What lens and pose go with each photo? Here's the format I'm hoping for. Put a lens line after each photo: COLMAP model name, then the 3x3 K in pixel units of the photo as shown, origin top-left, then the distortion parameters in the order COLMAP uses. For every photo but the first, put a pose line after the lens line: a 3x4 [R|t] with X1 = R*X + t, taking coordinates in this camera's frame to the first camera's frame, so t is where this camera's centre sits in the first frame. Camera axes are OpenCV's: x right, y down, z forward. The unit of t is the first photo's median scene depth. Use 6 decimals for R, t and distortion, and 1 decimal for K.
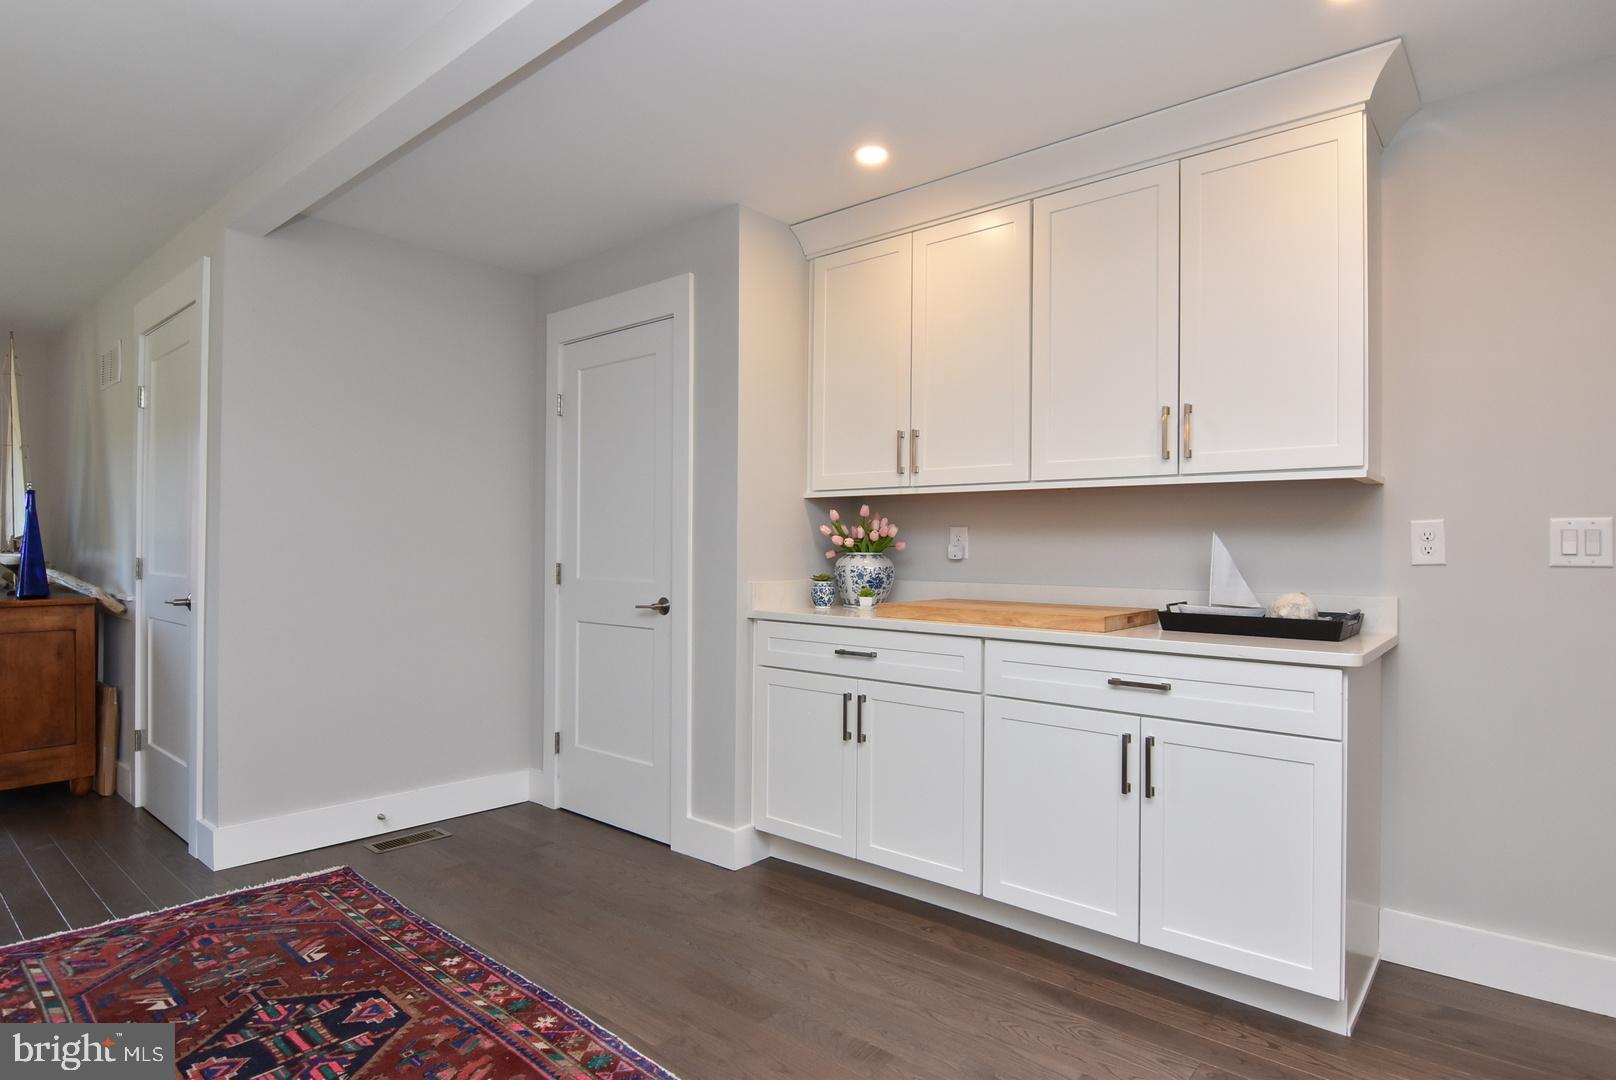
lens RADIAL K [[858.2, 0, 813.0], [0, 858.2, 541.8], [0, 0, 1]] dist [0.003536, -0.019258]
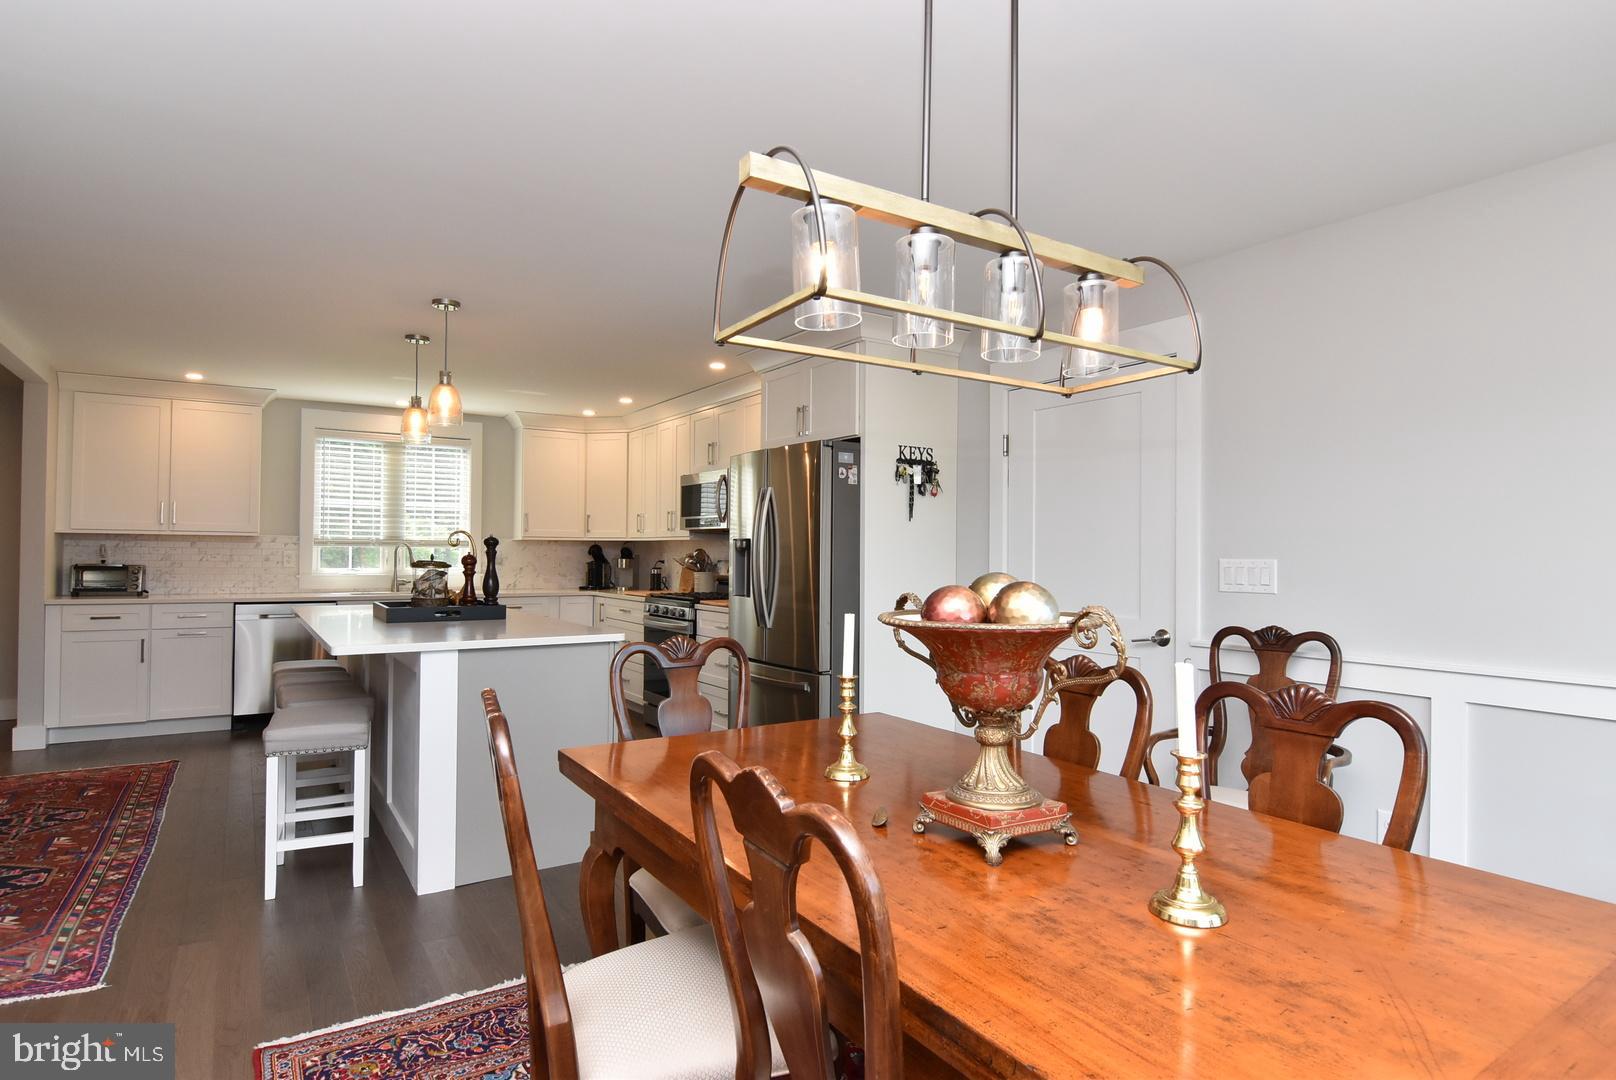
lens RADIAL K [[858.2, 0, 813.0], [0, 858.2, 541.8], [0, 0, 1]] dist [0.003536, -0.019258]
pose [[-0.959873, -0.008312, 0.280311, -2.083948], [-0.013954, 0.999738, -0.018139, -0.042061], [-0.280087, -0.021322, -0.959738, 1.704816]]
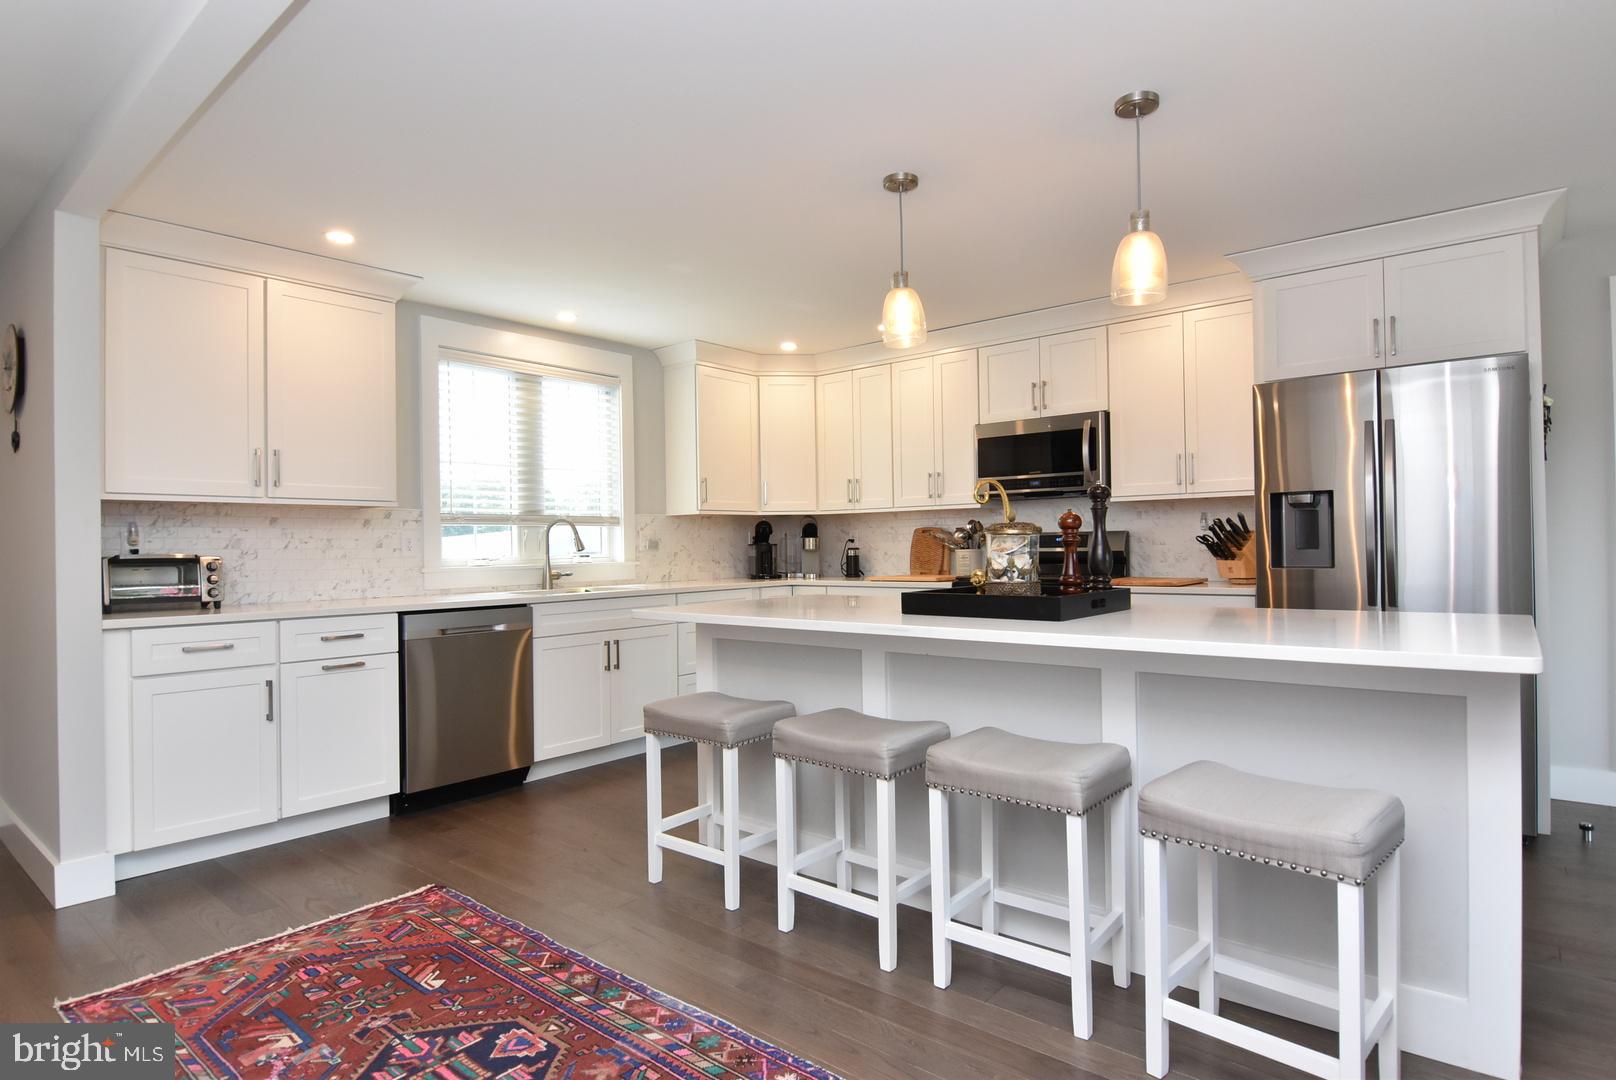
lens RADIAL K [[858.2, 0, 813.0], [0, 858.2, 541.8], [0, 0, 1]] dist [0.003536, -0.019258]
pose [[-0.999910, 0.010945, -0.007805, -0.528574], [0.011027, 0.999884, -0.010492, 0.010172], [0.007689, -0.010577, -0.999914, 1.342877]]
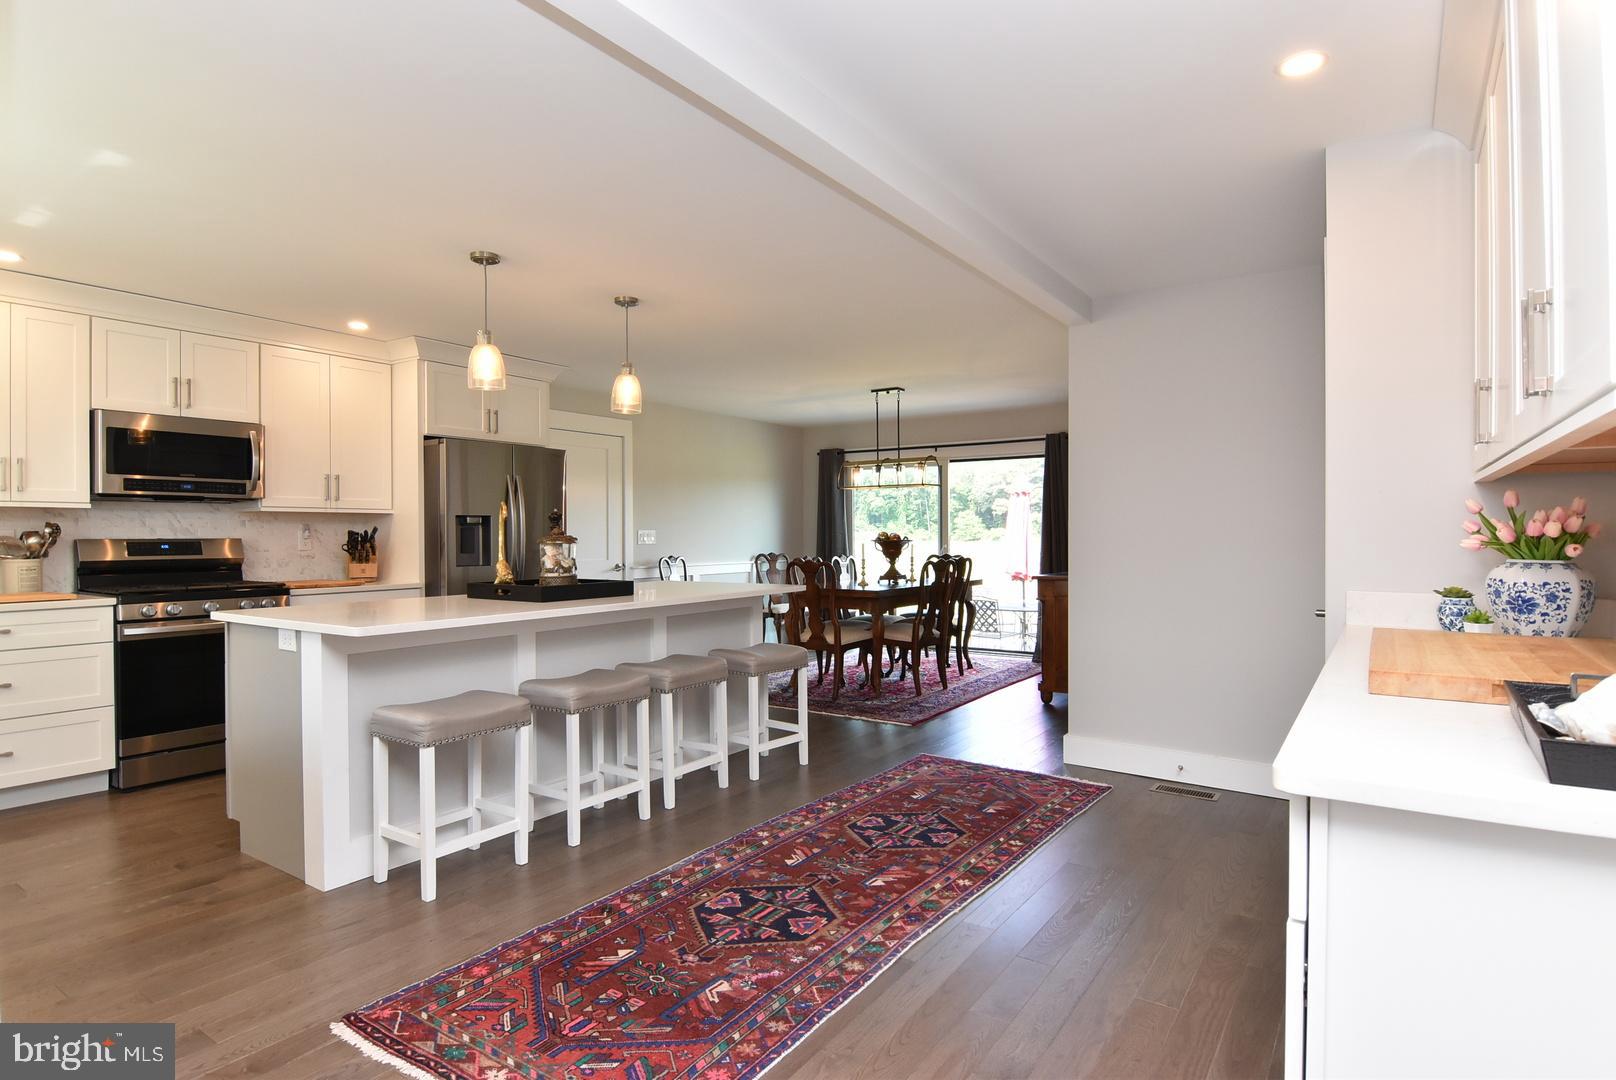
lens RADIAL K [[858.2, 0, 813.0], [0, 858.2, 541.8], [0, 0, 1]] dist [0.003536, -0.019258]
pose [[0.102412, 0.004360, -0.994733, 0.927355], [0.010959, 0.999925, 0.005511, -0.015648], [0.994682, -0.011466, 0.102356, 0.520883]]
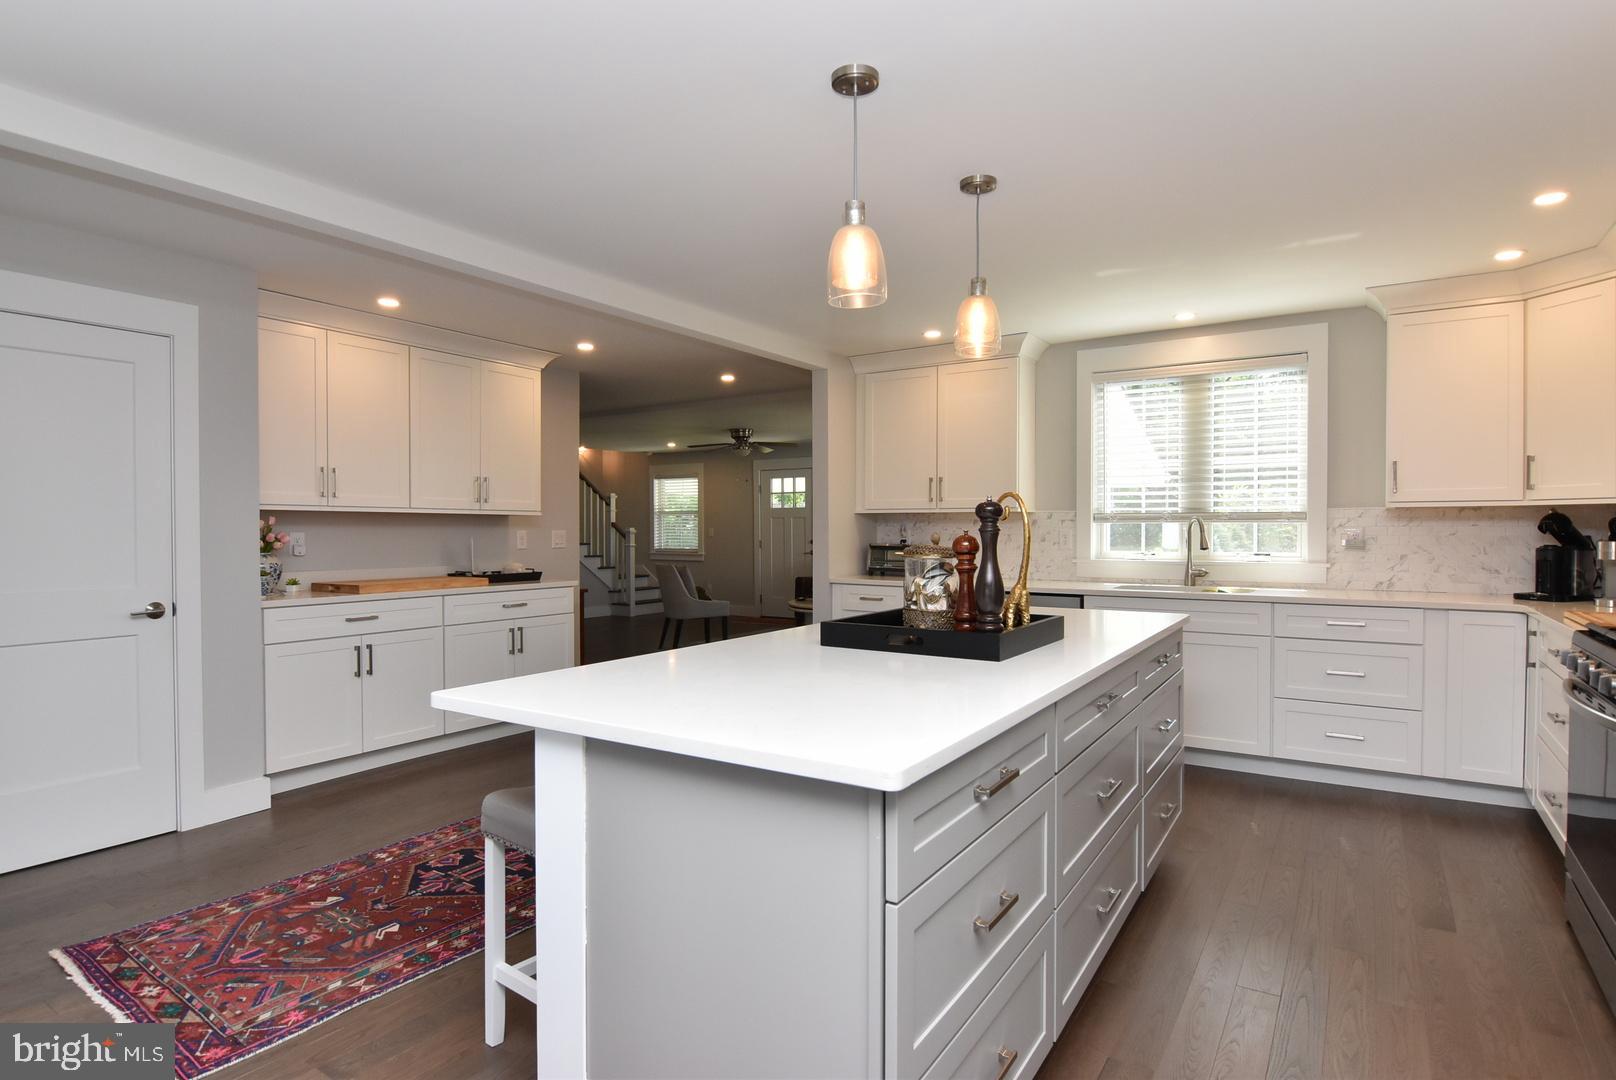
lens RADIAL K [[858.2, 0, 813.0], [0, 858.2, 541.8], [0, 0, 1]] dist [0.003536, -0.019258]
pose [[-0.129172, -0.021791, 0.991383, -1.843122], [-0.005632, 0.999759, 0.021241, -0.050446], [-0.991606, -0.002840, -0.129264, 0.479606]]
